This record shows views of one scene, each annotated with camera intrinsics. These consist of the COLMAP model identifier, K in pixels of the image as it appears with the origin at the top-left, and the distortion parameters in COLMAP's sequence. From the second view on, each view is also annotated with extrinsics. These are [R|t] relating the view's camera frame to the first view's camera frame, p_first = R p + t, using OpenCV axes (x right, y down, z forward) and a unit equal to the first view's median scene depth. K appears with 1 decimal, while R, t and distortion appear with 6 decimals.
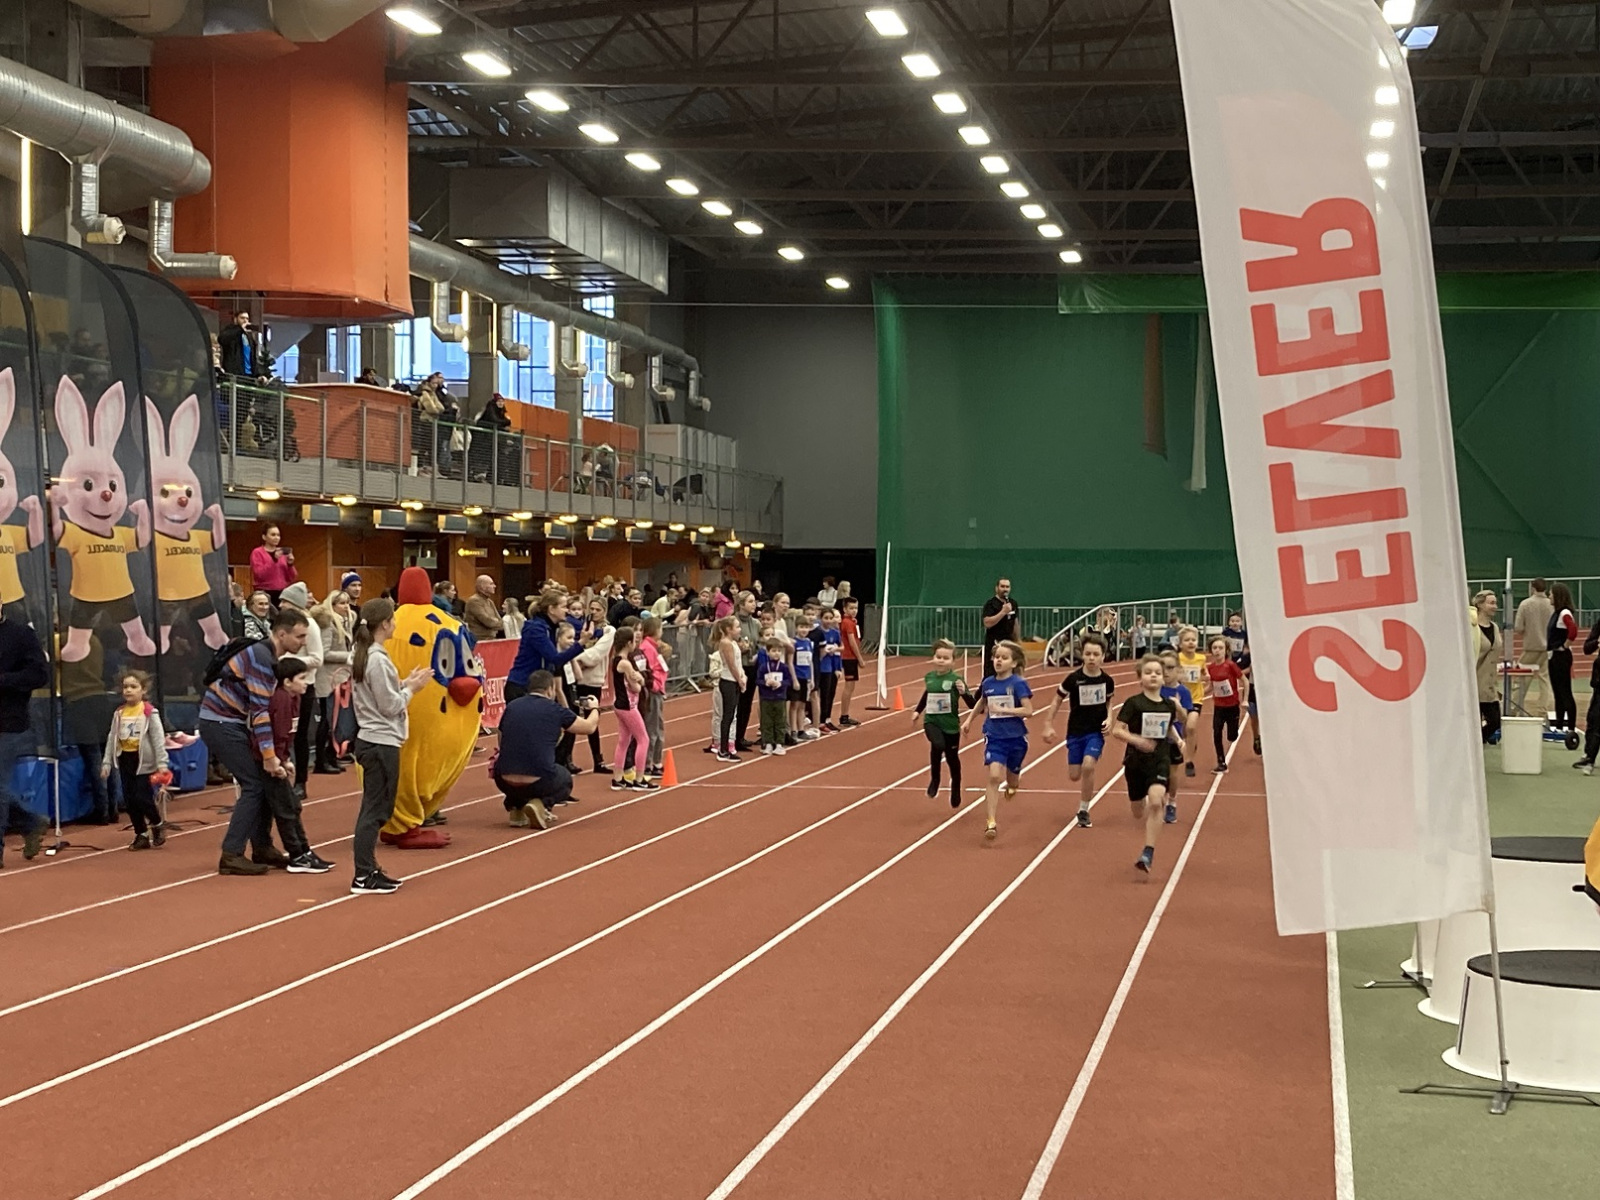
lens RADIAL K [[2791.7, 0, 830.7], [0, 2791.7, 600.5], [0, 0, 1]] dist [0.054525, -0.190537]
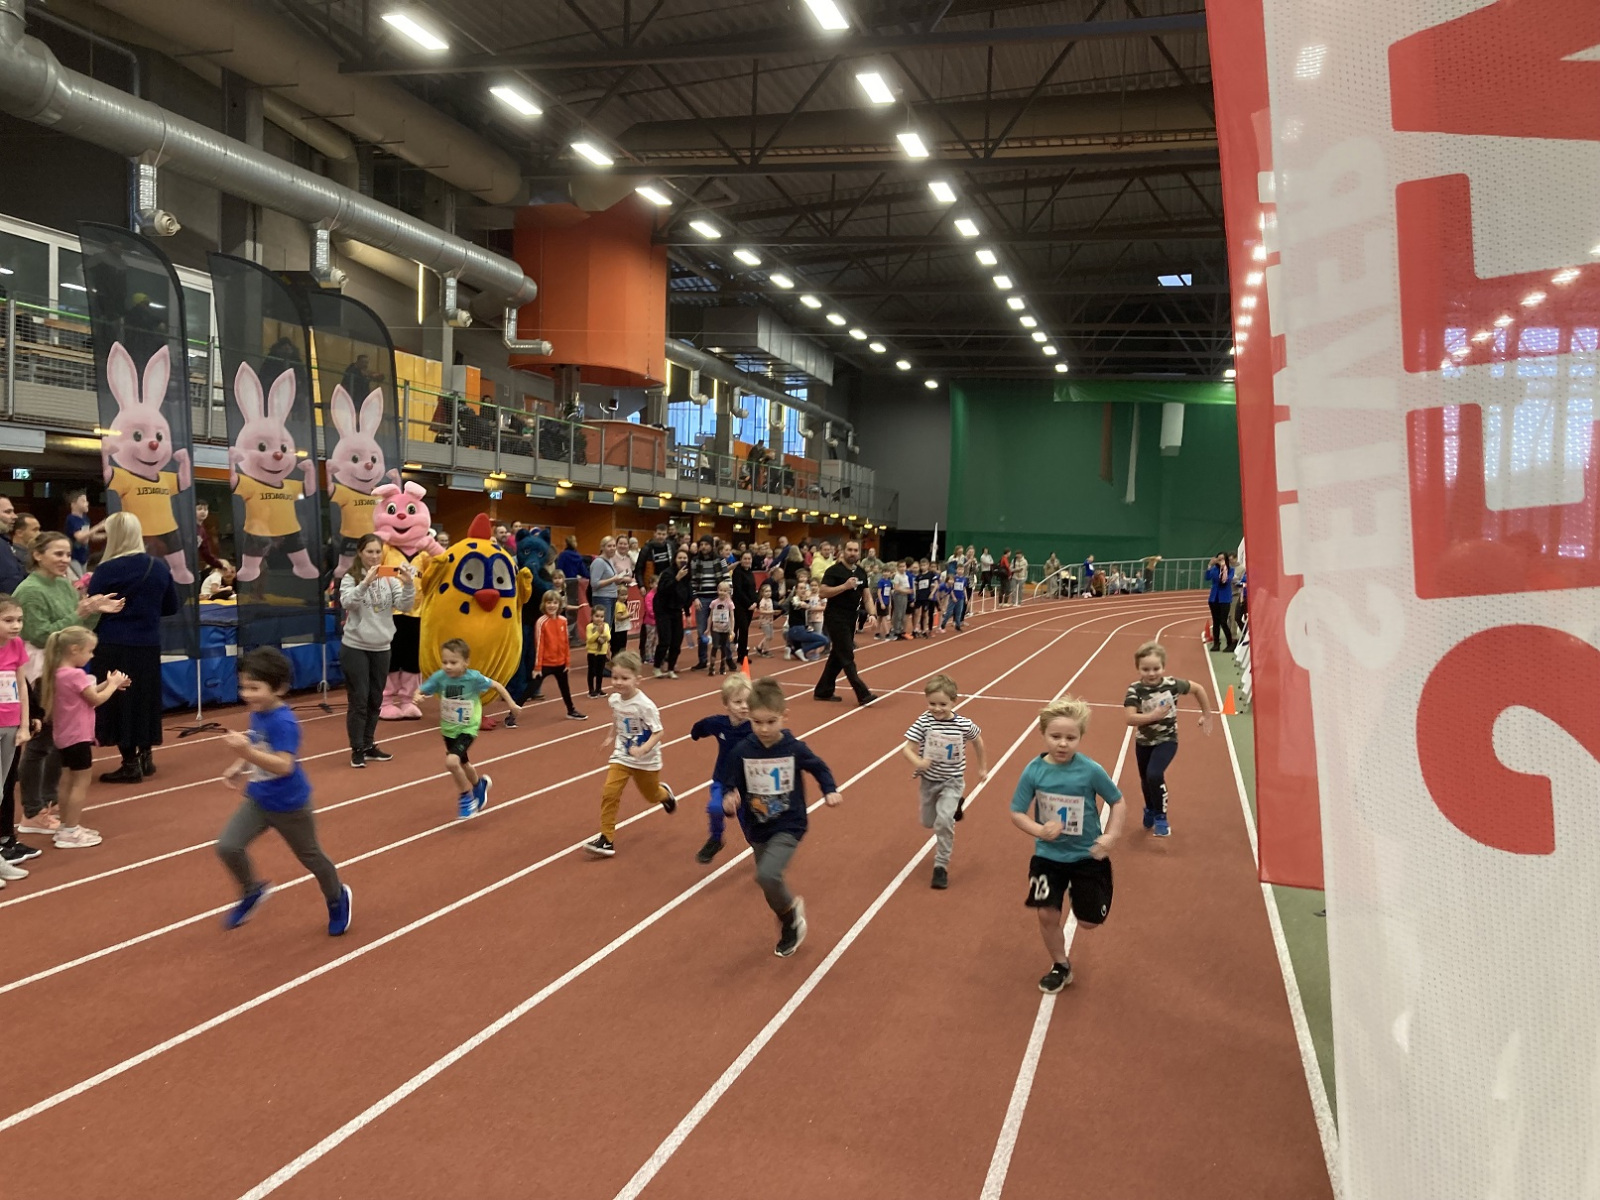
lens RADIAL K [[1210.5, 0, 800.0], [0, 1210.5, 600.0], [0, 0, 1]] dist [0.008599, -0.004849]
pose [[0.990943, 0.035978, -0.129372, 0.033178], [-0.031534, 0.998846, 0.036236, 0.000955], [0.130527, -0.031829, 0.990934, 0.271599]]
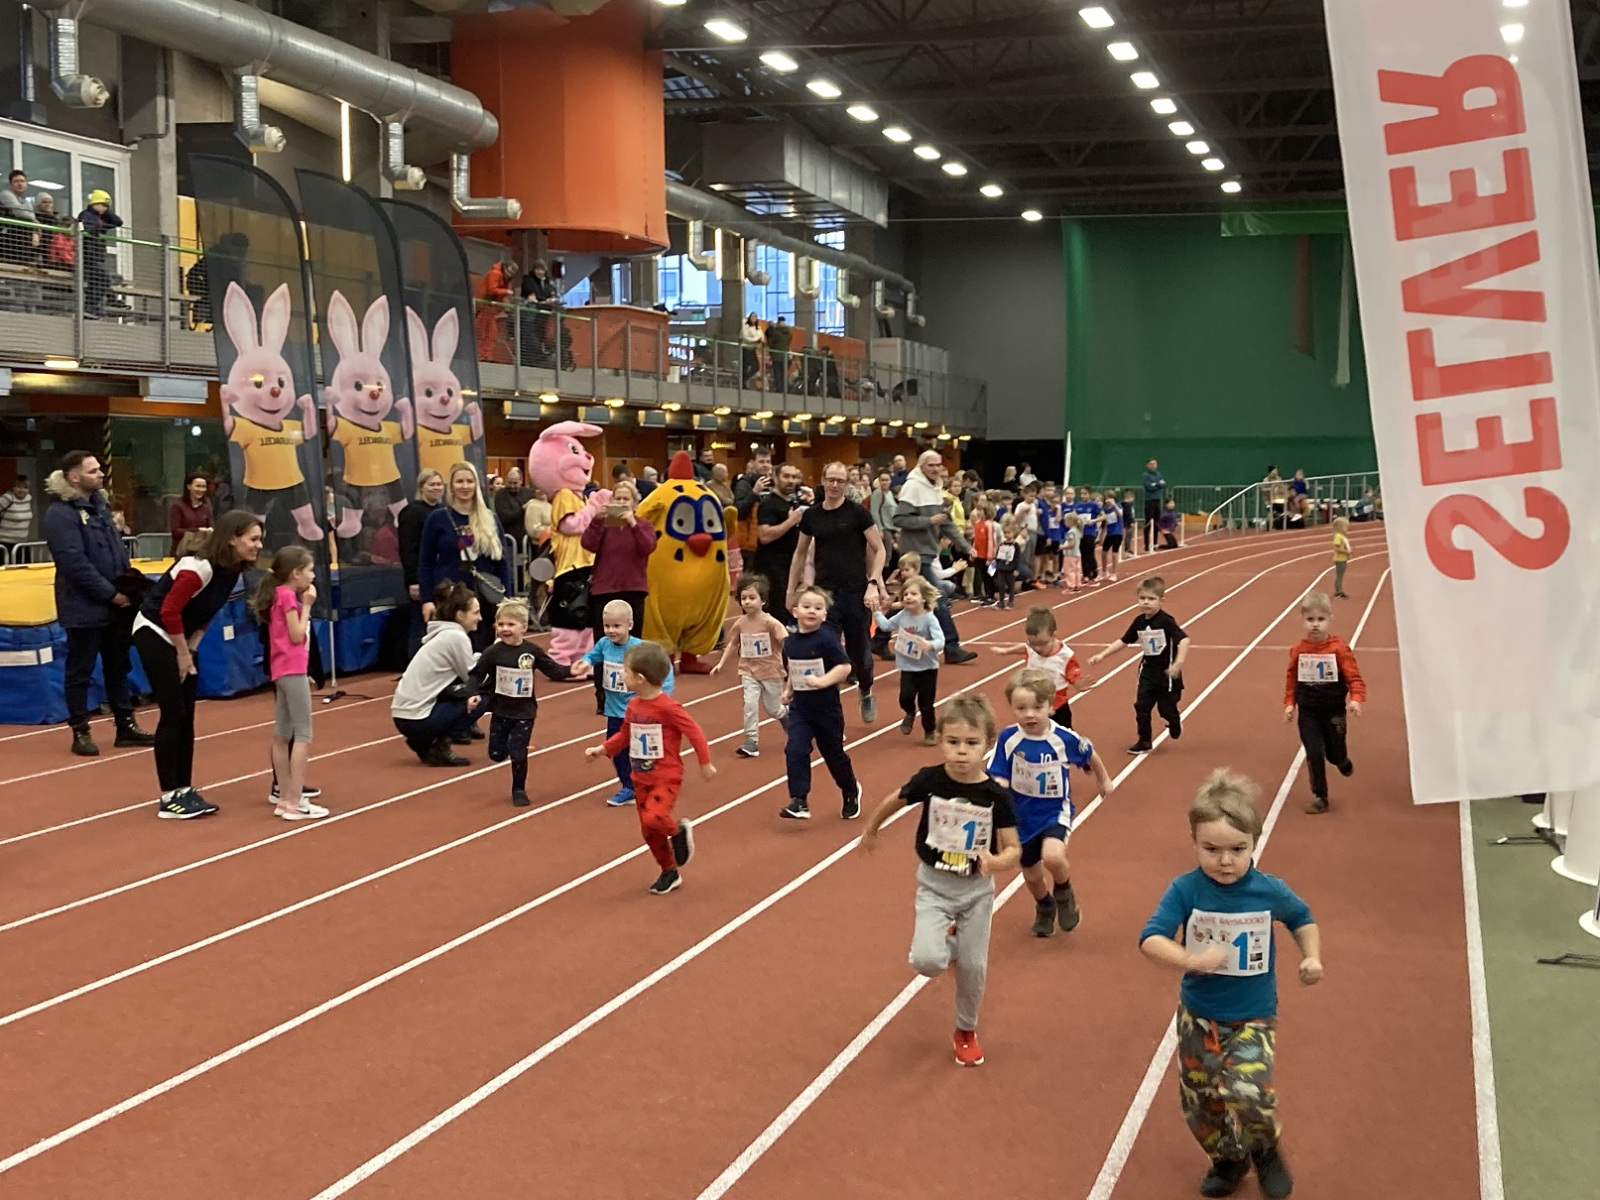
lens RADIAL K [[2190.9, 0, 766.3], [0, 2190.9, 598.5], [0, 0, 1]] dist [0.120156, -0.441495]
pose [[0.992136, -0.002573, -0.125142, 0.009645], [0.008935, 0.998694, 0.050308, 0.001486], [0.124849, -0.051030, 0.990863, 0.062939]]
